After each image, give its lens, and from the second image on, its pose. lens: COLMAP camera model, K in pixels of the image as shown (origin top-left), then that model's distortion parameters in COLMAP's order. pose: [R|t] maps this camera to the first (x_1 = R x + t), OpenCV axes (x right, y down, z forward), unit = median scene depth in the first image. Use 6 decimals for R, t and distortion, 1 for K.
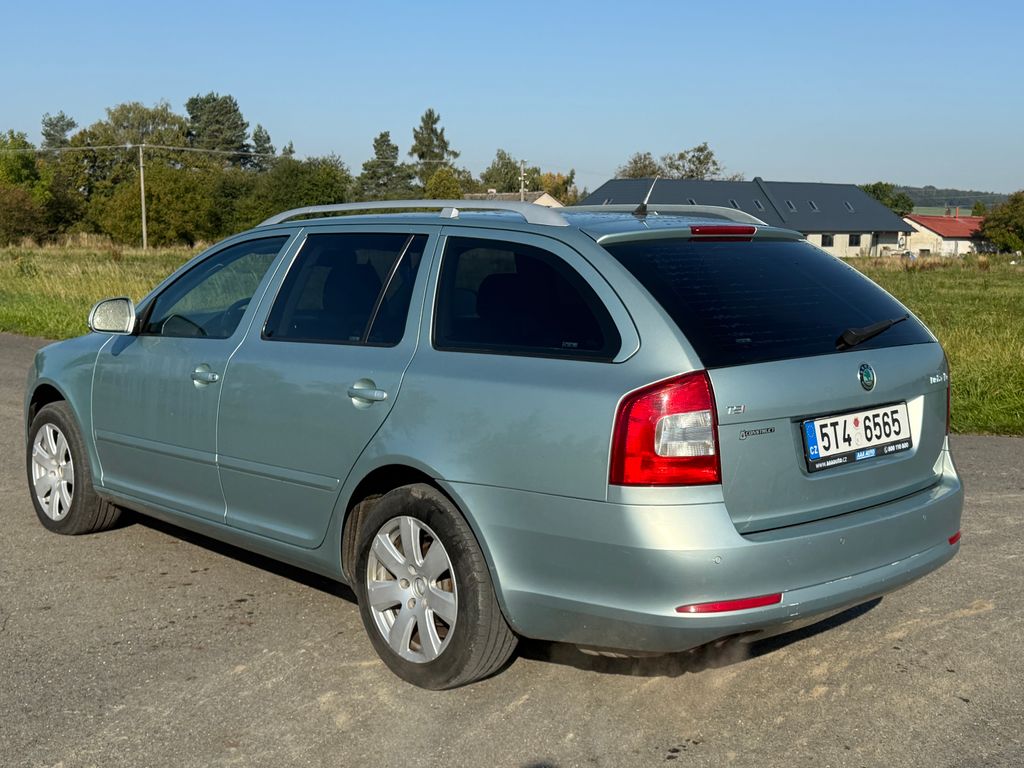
lens RADIAL K [[1203.0, 0, 514.2], [0, 1203.0, 378.6], [0, 0, 1]] dist [0.086727, 0.000000]
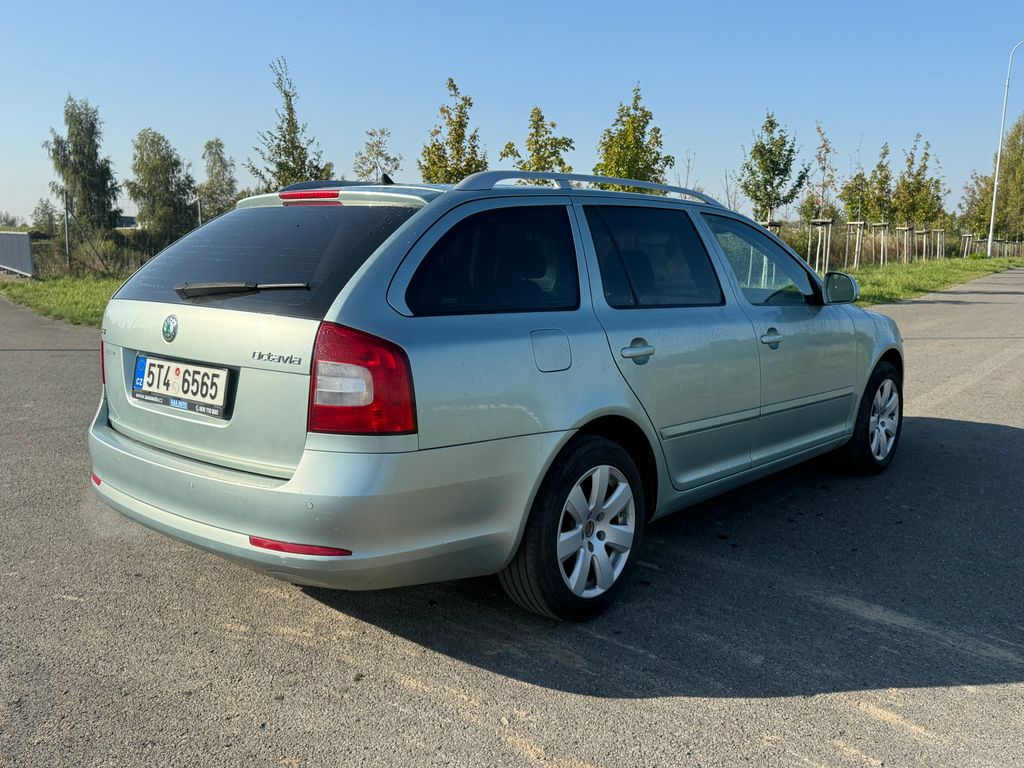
lens RADIAL K [[898.6, 0, 508.7], [0, 898.6, 389.6], [0, 0, 1]] dist [-0.011889, -0.021225]
pose [[0.127743, 0.159944, -0.978826, 1.086049], [-0.128406, 0.981272, 0.143586, -0.097919], [0.983460, 0.107345, 0.145889, 1.170737]]
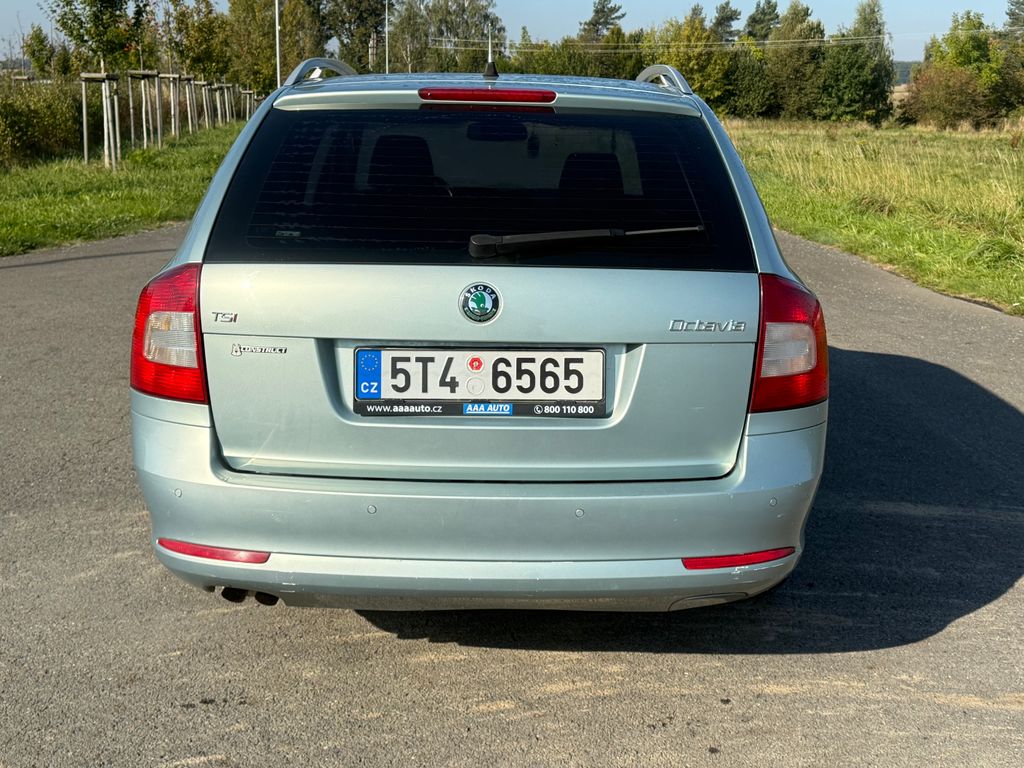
lens RADIAL K [[1203.0, 0, 499.5], [0, 1203.0, 386.9], [0, 0, 1]] dist [0.086727, 0.000000]
pose [[0.742075, 0.160711, -0.650767, 0.767231], [-0.095979, 0.986305, 0.134130, -0.048700], [0.663410, -0.037075, 0.747337, 0.466230]]
